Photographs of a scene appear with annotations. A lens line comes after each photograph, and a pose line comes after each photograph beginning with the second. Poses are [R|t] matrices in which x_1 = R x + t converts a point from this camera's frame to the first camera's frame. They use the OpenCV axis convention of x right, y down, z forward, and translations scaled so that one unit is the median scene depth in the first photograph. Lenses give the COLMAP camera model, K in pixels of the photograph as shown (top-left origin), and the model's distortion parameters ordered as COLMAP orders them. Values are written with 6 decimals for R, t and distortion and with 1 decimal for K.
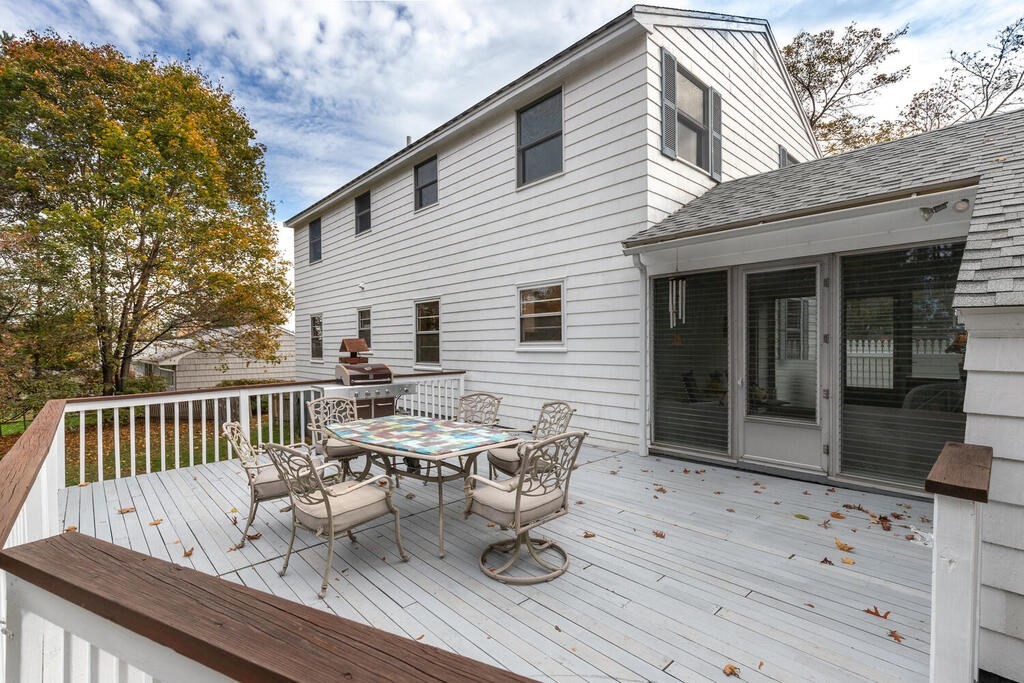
lens RADIAL K [[465.8, 0, 506.3], [0, 465.8, 354.0], [0, 0, 1]] dist [0.002019, -0.000183]
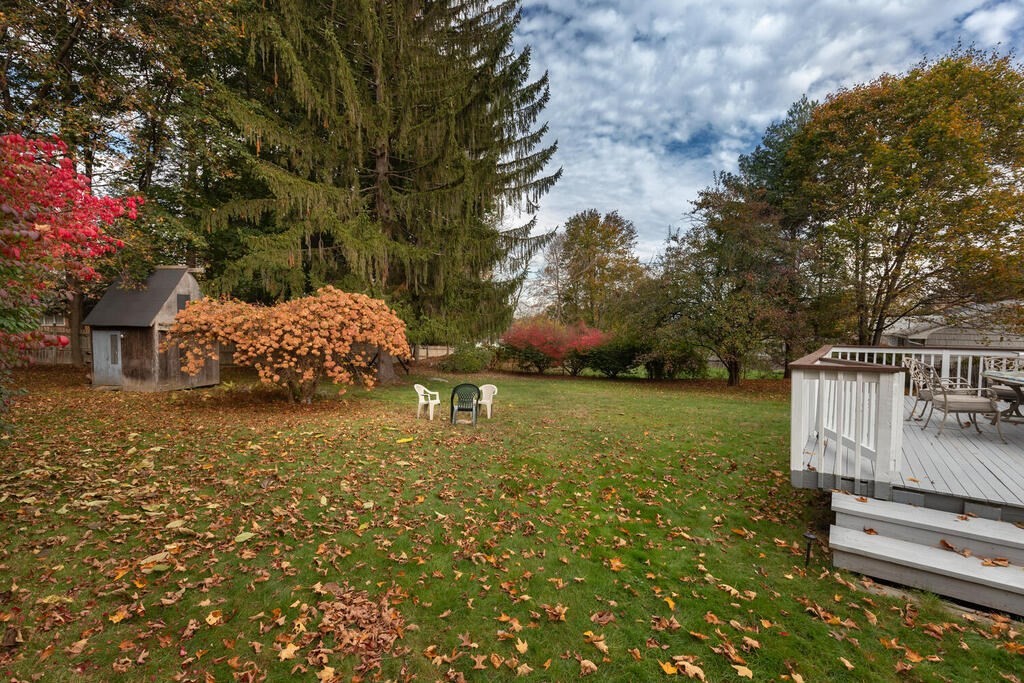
lens RADIAL K [[458.6, 0, 508.6], [0, 458.6, 346.8], [0, 0, 1]] dist [0.001812, -0.000122]
pose [[0.196733, 0.064366, -0.978342, 0.171535], [-0.028843, 0.997791, 0.059846, 0.007685], [0.980033, 0.016445, 0.198155, -0.182130]]
